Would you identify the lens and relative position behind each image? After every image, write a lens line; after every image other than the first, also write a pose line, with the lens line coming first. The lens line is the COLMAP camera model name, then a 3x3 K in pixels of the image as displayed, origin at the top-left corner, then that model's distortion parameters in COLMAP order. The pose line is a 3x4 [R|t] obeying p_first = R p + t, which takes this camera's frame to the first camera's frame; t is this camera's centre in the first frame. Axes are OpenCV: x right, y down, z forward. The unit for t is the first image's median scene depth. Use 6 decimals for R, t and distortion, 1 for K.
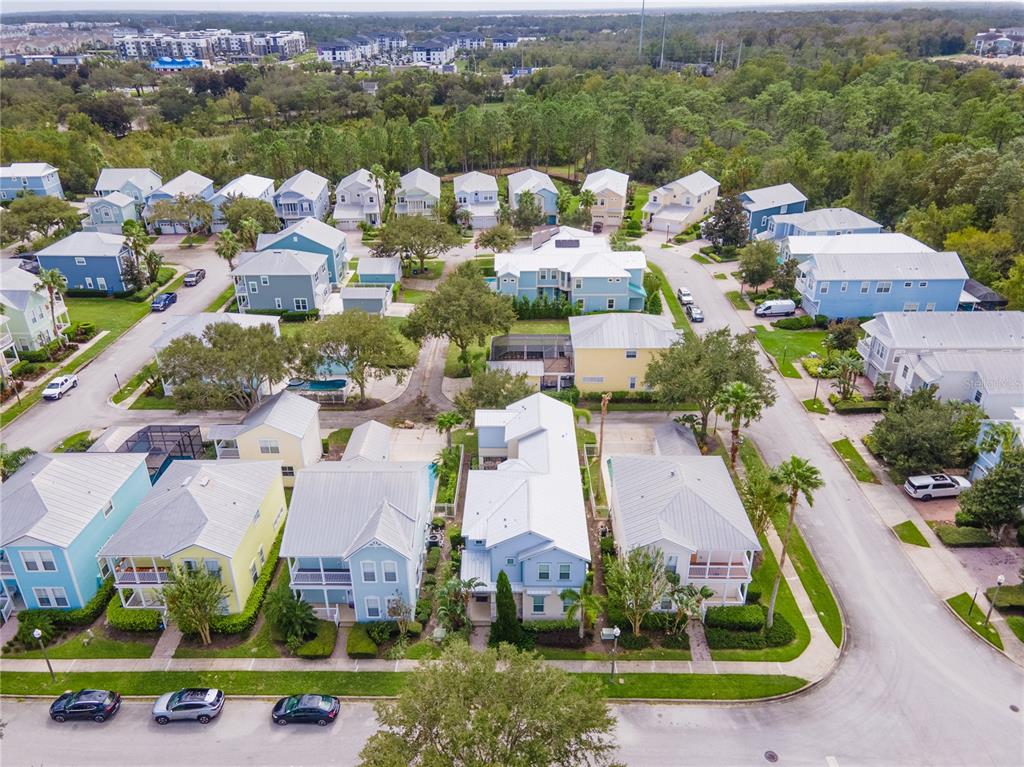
lens RADIAL K [[745.0, 0, 512.0], [0, 745.0, 383.5], [0, 0, 1]] dist [0.036544, 0.004019]
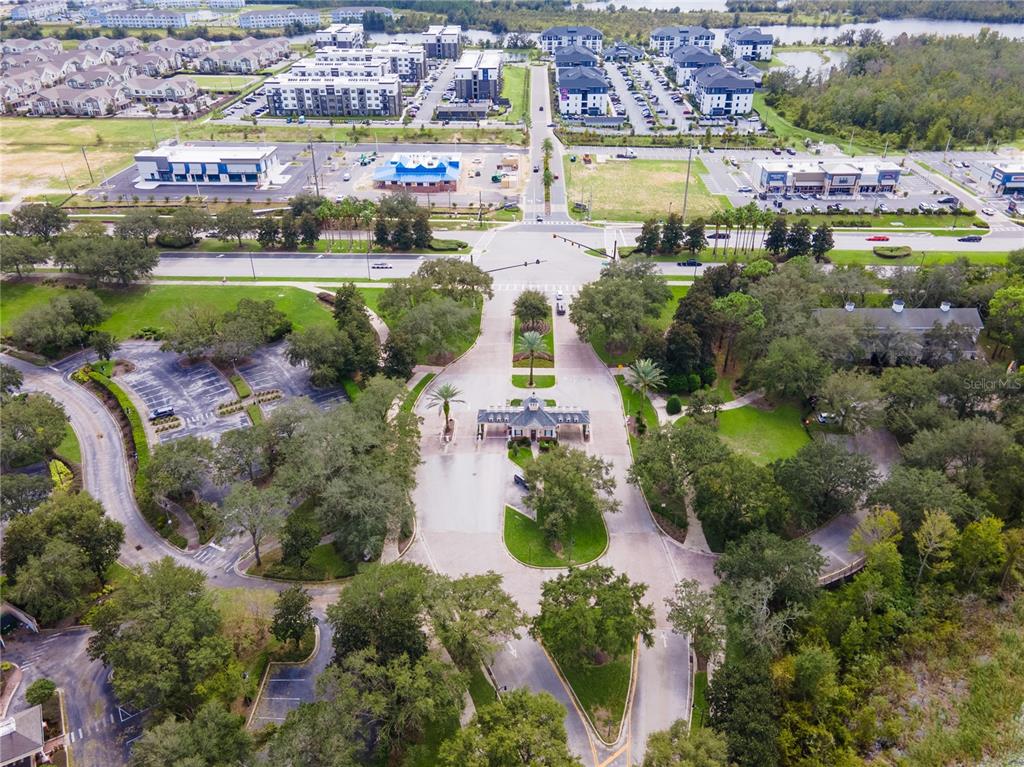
lens RADIAL K [[745.0, 0, 512.0], [0, 745.0, 383.5], [0, 0, 1]] dist [0.036544, 0.004019]
pose [[0.999967, 0.003001, -0.007595, -1.888874], [-0.002318, 0.996088, 0.088338, -1.581001], [0.007831, -0.088317, 0.996062, 2.055390]]
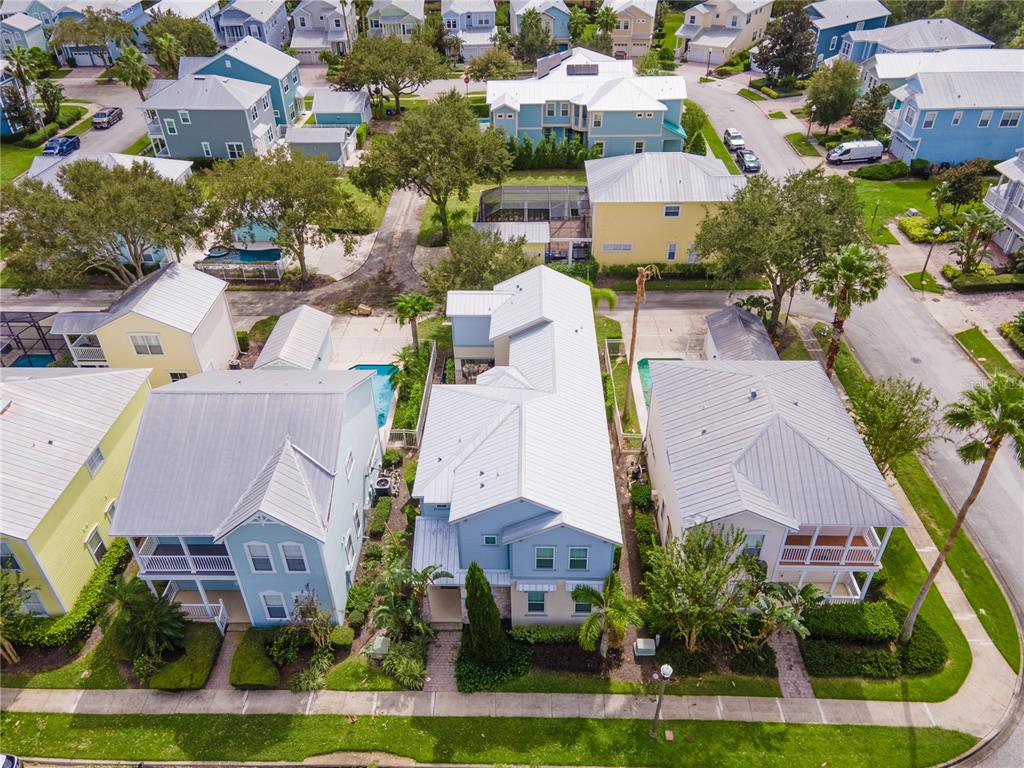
lens RADIAL K [[745.0, 0, 512.0], [0, 745.0, 384.0], [0, 0, 1]] dist [0.036544, 0.004019]
pose [[0.999930, -0.001089, -0.011787, 0.014027], [0.003010, 0.986409, 0.164283, 0.006098], [0.011448, -0.164306, 0.986343, 0.251219]]
